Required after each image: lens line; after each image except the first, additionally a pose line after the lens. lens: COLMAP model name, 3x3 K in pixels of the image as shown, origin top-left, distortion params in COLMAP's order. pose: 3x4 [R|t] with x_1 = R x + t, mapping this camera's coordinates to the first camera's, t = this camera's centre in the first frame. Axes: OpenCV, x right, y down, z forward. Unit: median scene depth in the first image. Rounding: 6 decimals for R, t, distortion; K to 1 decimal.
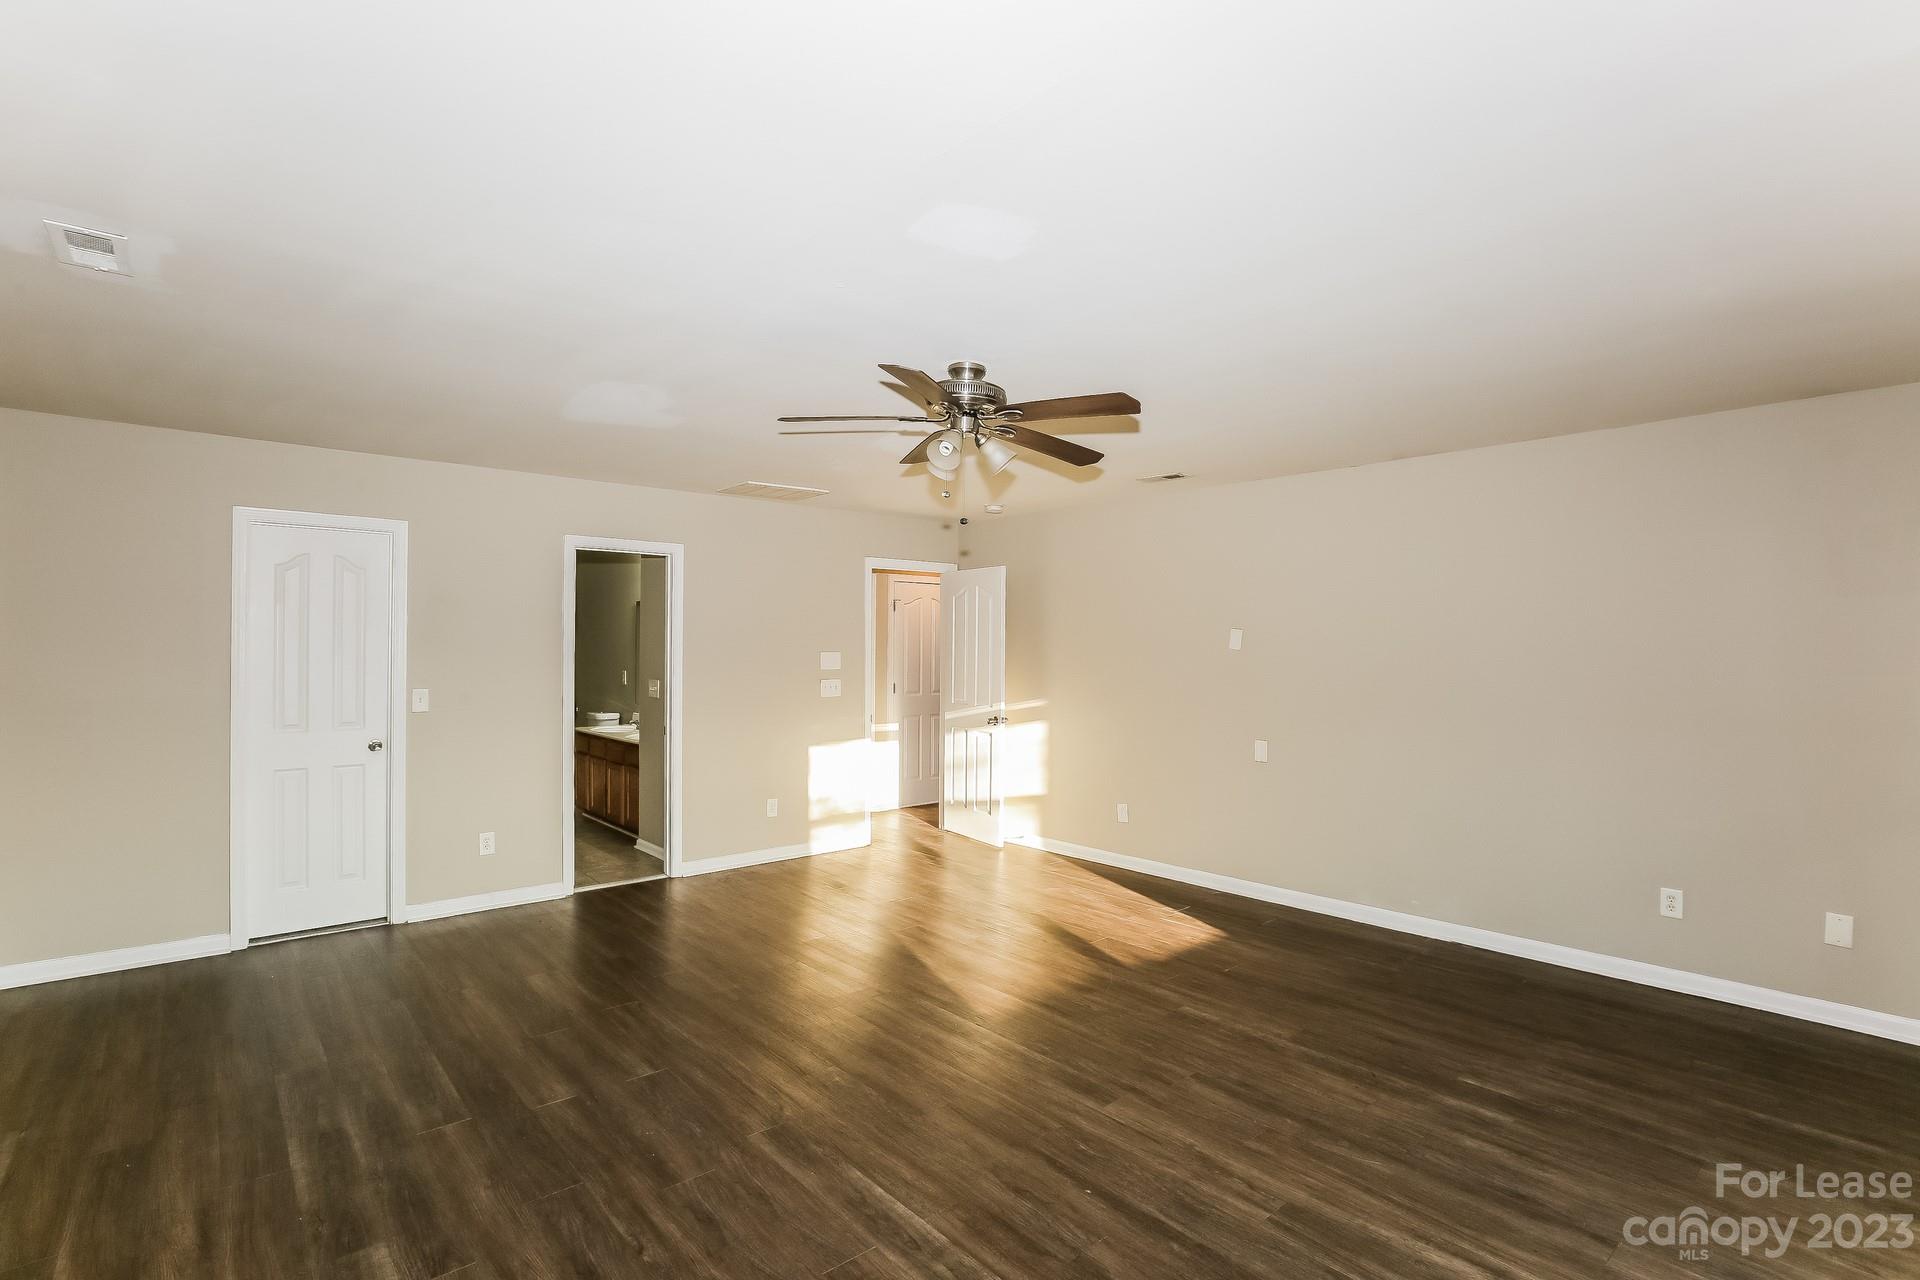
lens RADIAL K [[892.0, 0, 960.0], [0, 892.0, 640.0], [0, 0, 1]] dist [-0.045455, -0.000039]
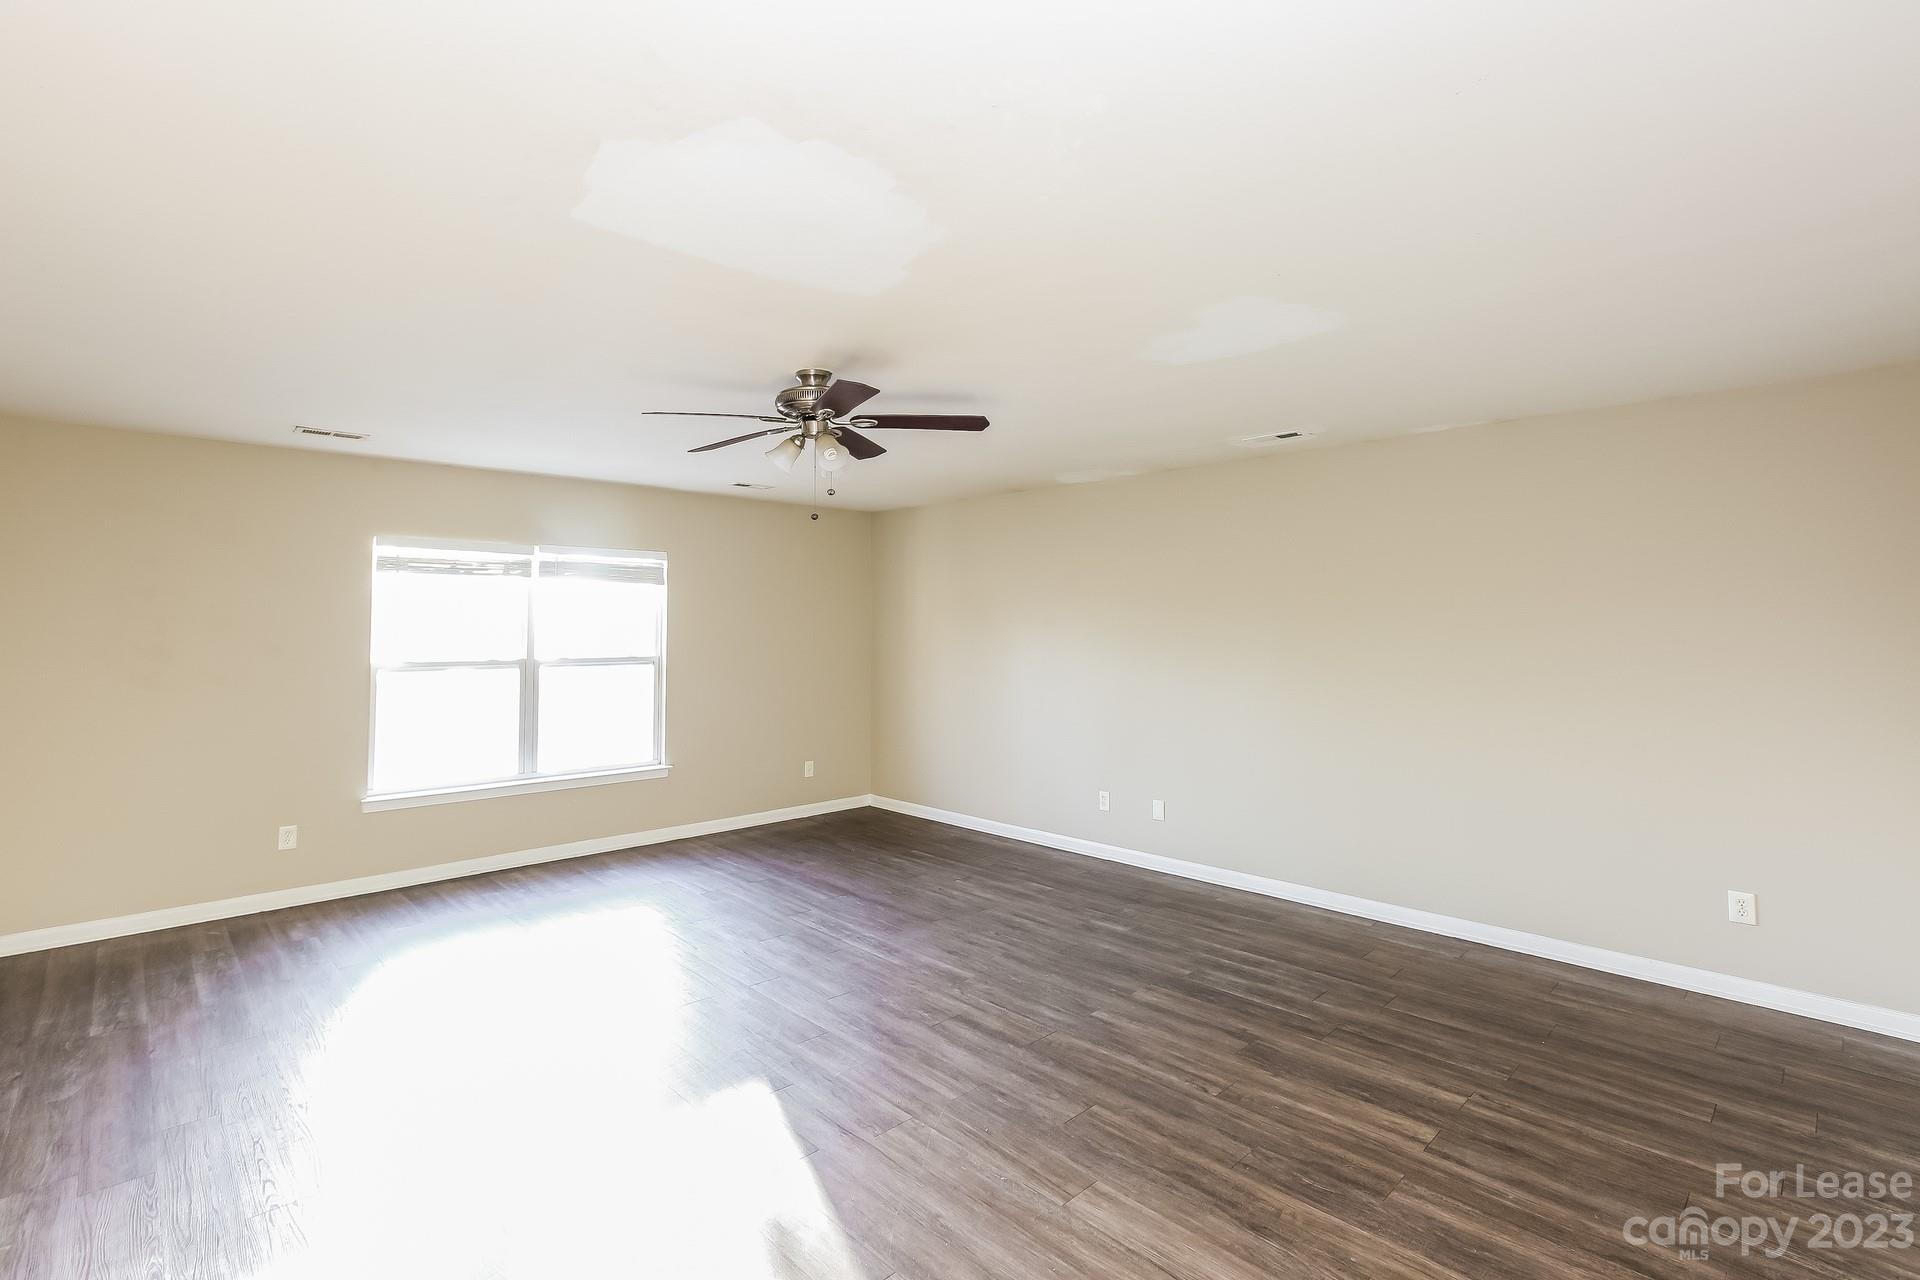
lens RADIAL K [[892.0, 0, 960.0], [0, 892.0, 640.0], [0, 0, 1]] dist [-0.045455, -0.000039]
pose [[-0.998579, -0.004941, -0.053058, -0.144454], [-0.005268, 0.999968, 0.006028, 0.008175], [0.053027, 0.006299, -0.998573, 2.587372]]
